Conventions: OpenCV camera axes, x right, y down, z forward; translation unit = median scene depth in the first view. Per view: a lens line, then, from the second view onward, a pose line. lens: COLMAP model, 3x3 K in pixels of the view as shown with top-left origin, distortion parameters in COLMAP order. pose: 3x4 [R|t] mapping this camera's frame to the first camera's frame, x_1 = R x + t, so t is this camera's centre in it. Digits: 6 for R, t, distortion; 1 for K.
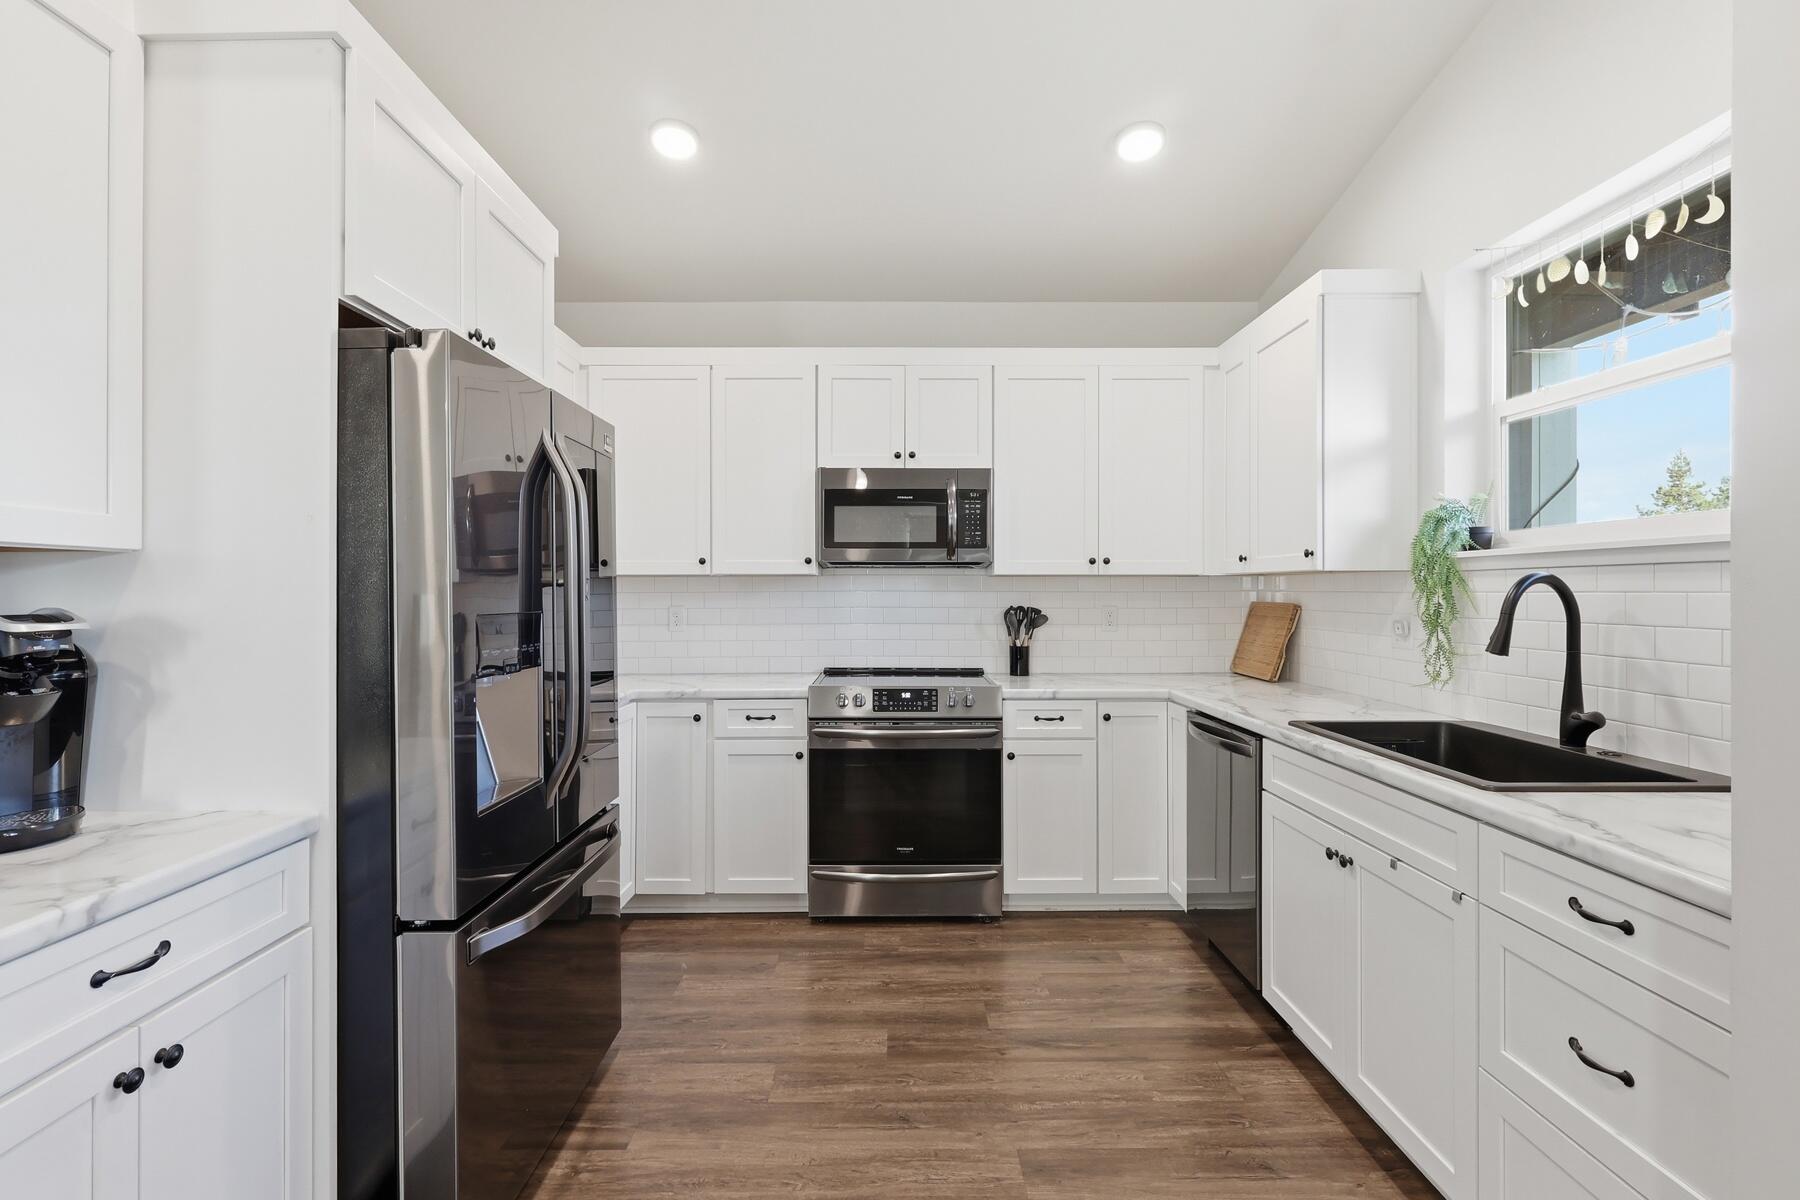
lens RADIAL K [[841.1, 0, 891.7], [0, 841.1, 597.2], [0, 0, 1]] dist [-0.001683, 0.000400]
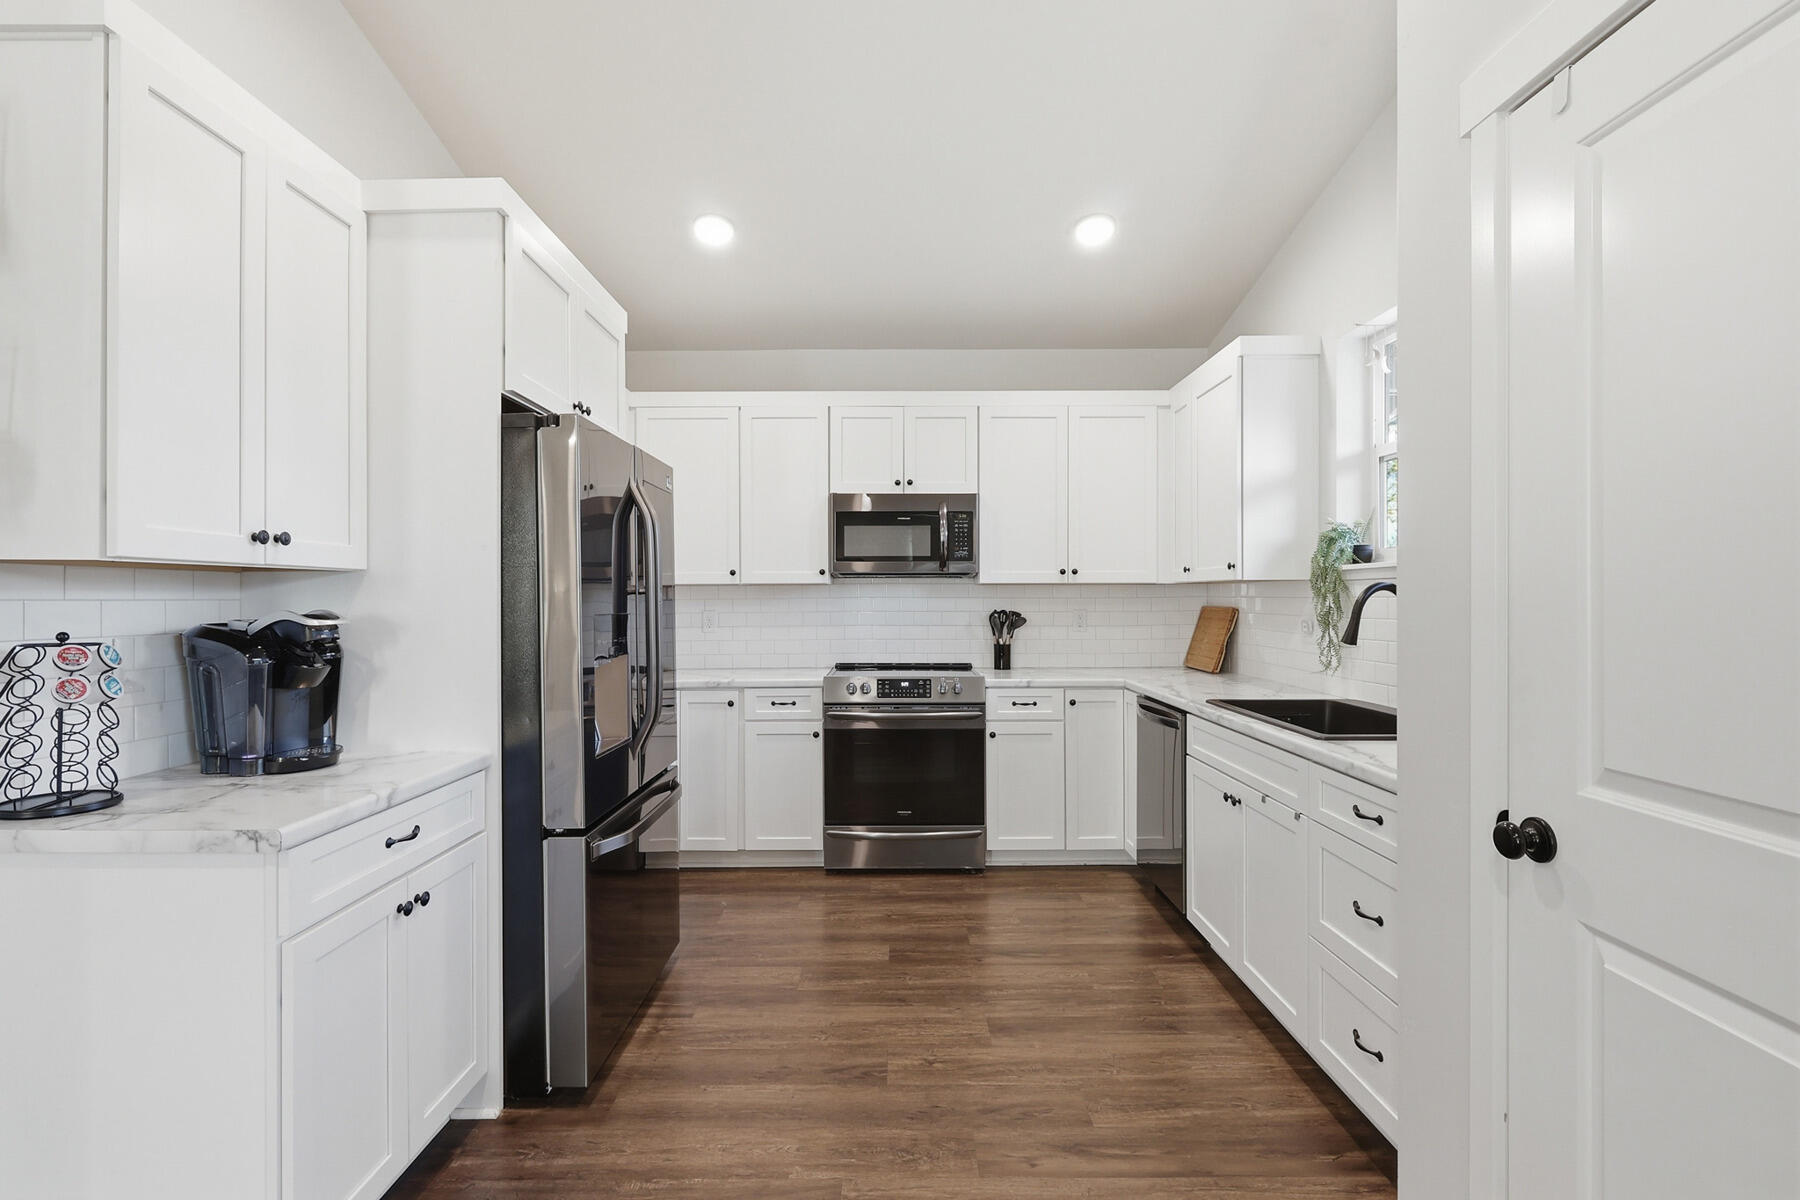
lens RADIAL K [[830.3, 0, 895.3], [0, 830.3, 597.8], [0, 0, 1]] dist [-0.003596, 0.000538]
pose [[0.999997, -0.002345, -0.000406, 0.005723], [0.002342, 0.999971, -0.007230, 0.002365], [0.000423, 0.007229, 0.999974, -0.241067]]
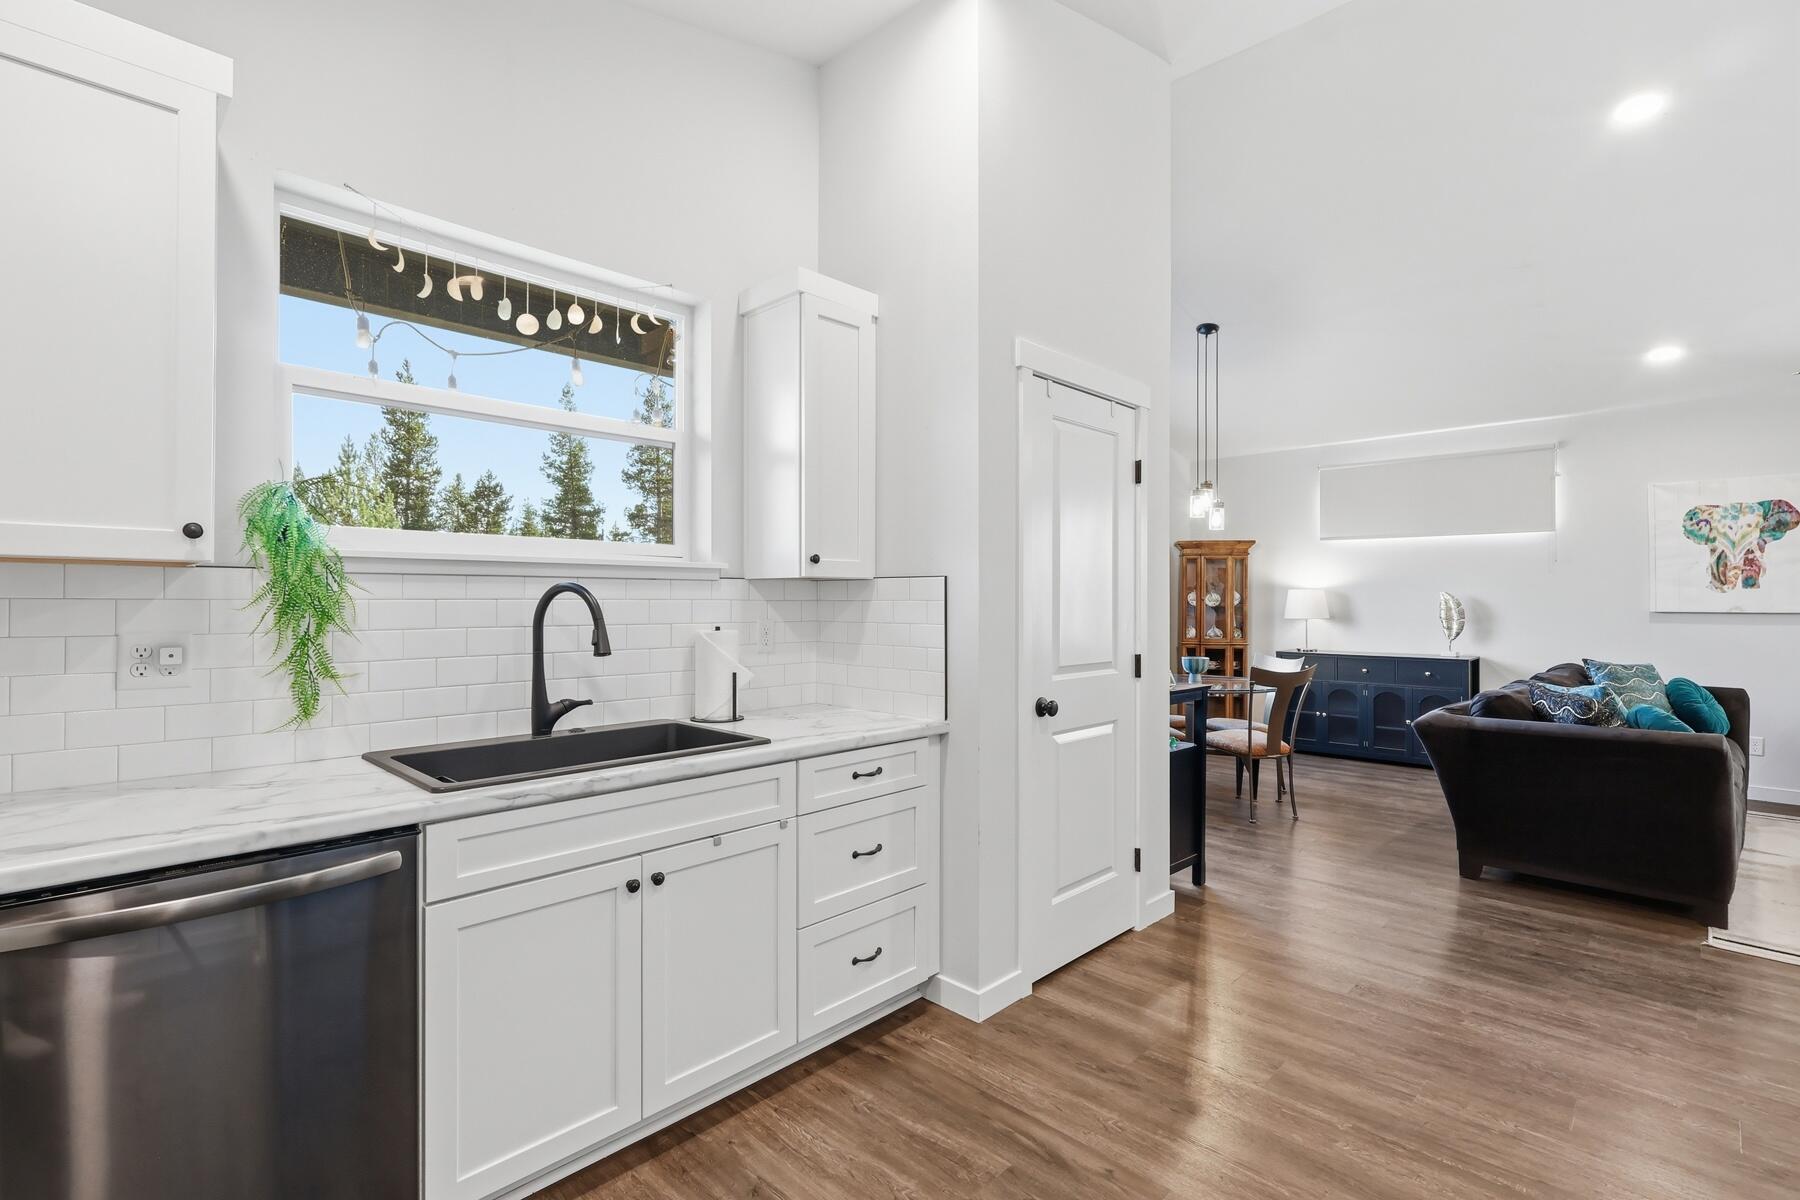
lens RADIAL K [[830.3, 0, 895.3], [0, 830.3, 597.8], [0, 0, 1]] dist [-0.003596, 0.000538]
pose [[-0.713588, -0.000195, 0.700565, -0.254534], [0.002594, 0.999992, 0.002921, -0.007808], [-0.700560, 0.003901, -0.713582, 1.171242]]
